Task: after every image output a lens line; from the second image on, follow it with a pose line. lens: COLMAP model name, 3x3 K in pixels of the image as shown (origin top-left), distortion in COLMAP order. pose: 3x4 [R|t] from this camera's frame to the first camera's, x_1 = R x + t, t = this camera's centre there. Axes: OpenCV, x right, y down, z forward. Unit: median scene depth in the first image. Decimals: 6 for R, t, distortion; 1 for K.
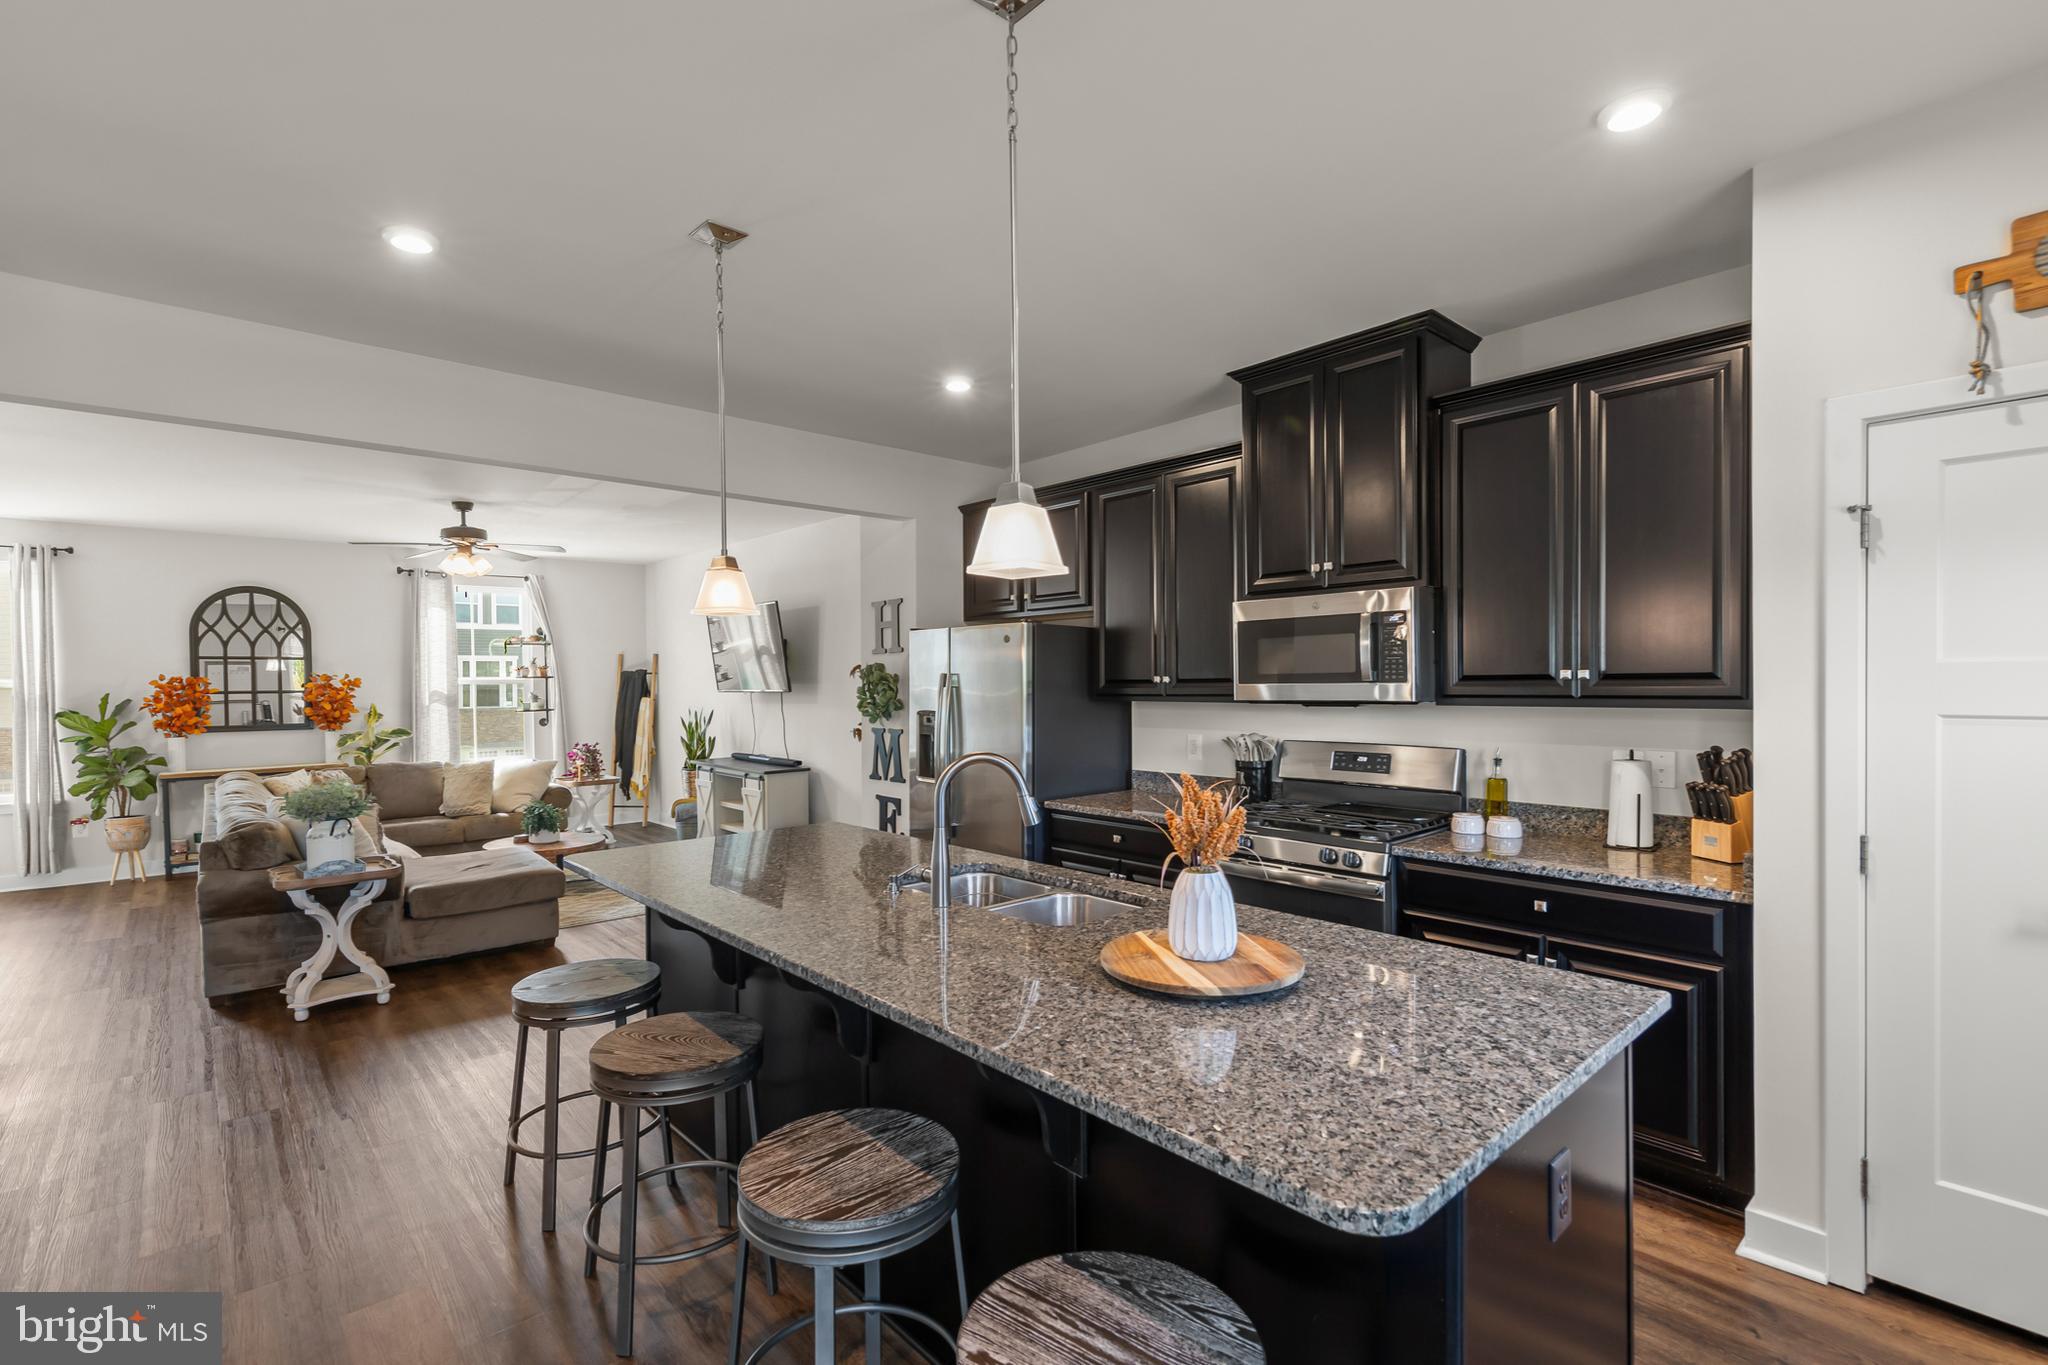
lens RADIAL K [[910.0, 0, 1041.1], [0, 910.0, 691.7], [0, 0, 1]] dist [0.017846, -0.003691]
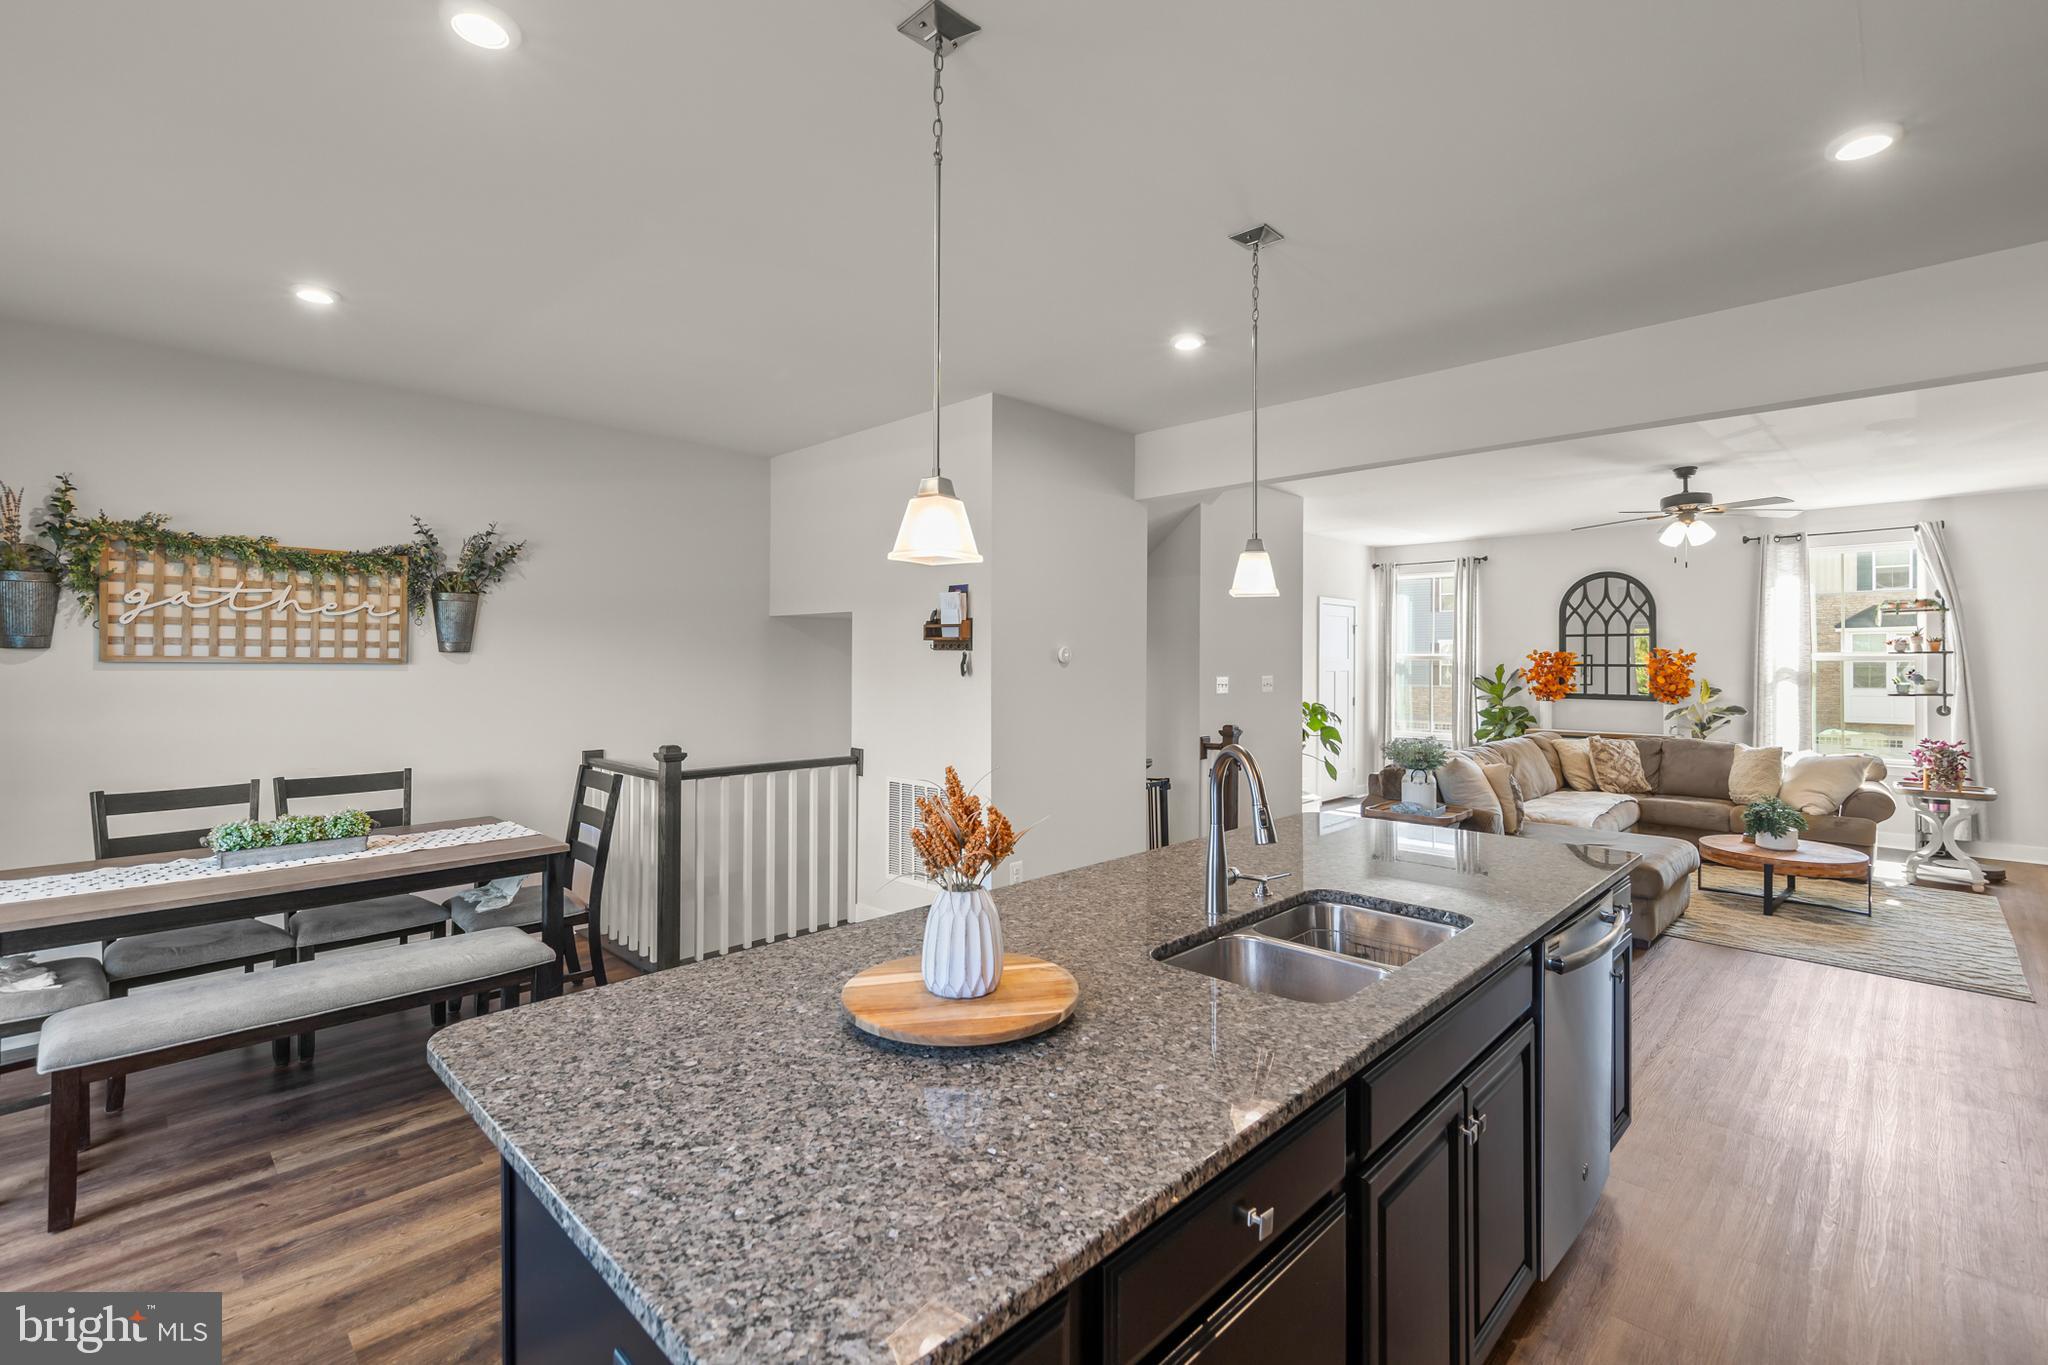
lens RADIAL K [[910.0, 0, 1010.1], [0, 910.0, 658.6], [0, 0, 1]] dist [0.017846, -0.003691]
pose [[0.045270, 0.007167, -0.998949, 0.246488], [-0.015610, 0.999857, 0.006466, -0.004477], [0.998853, 0.015301, 0.045376, 0.245101]]
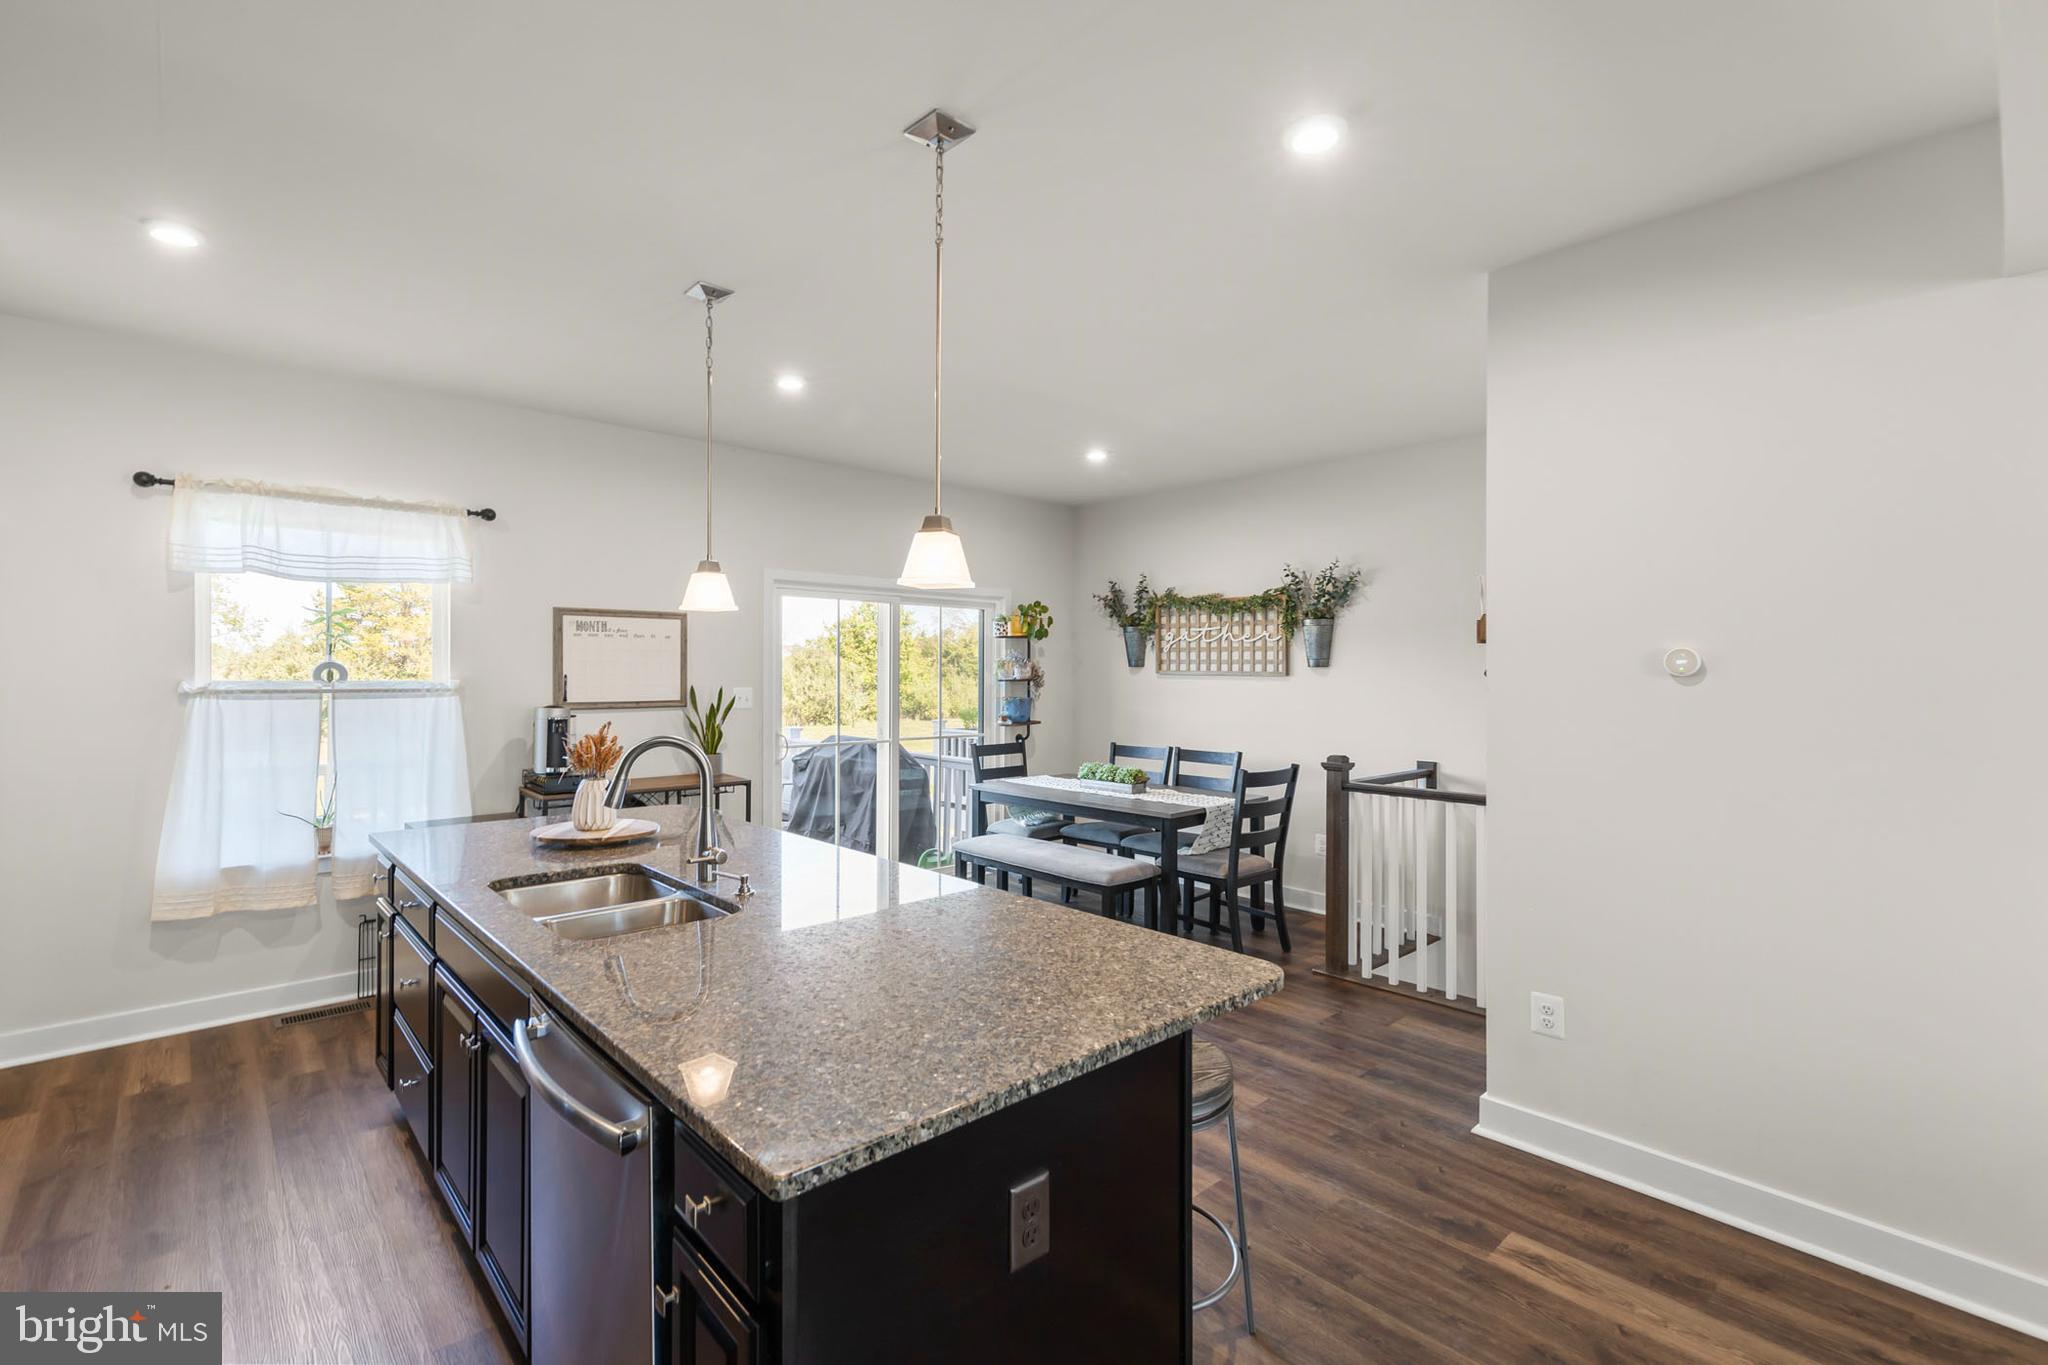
lens RADIAL K [[910.0, 0, 1093.4], [0, 910.0, 690.6], [0, 0, 1]] dist [0.017846, -0.003691]
pose [[-0.999644, 0.005897, -0.026025, -0.173242], [0.005011, 0.999410, 0.033983, -0.006017], [0.026211, 0.033840, -0.999084, 0.652992]]
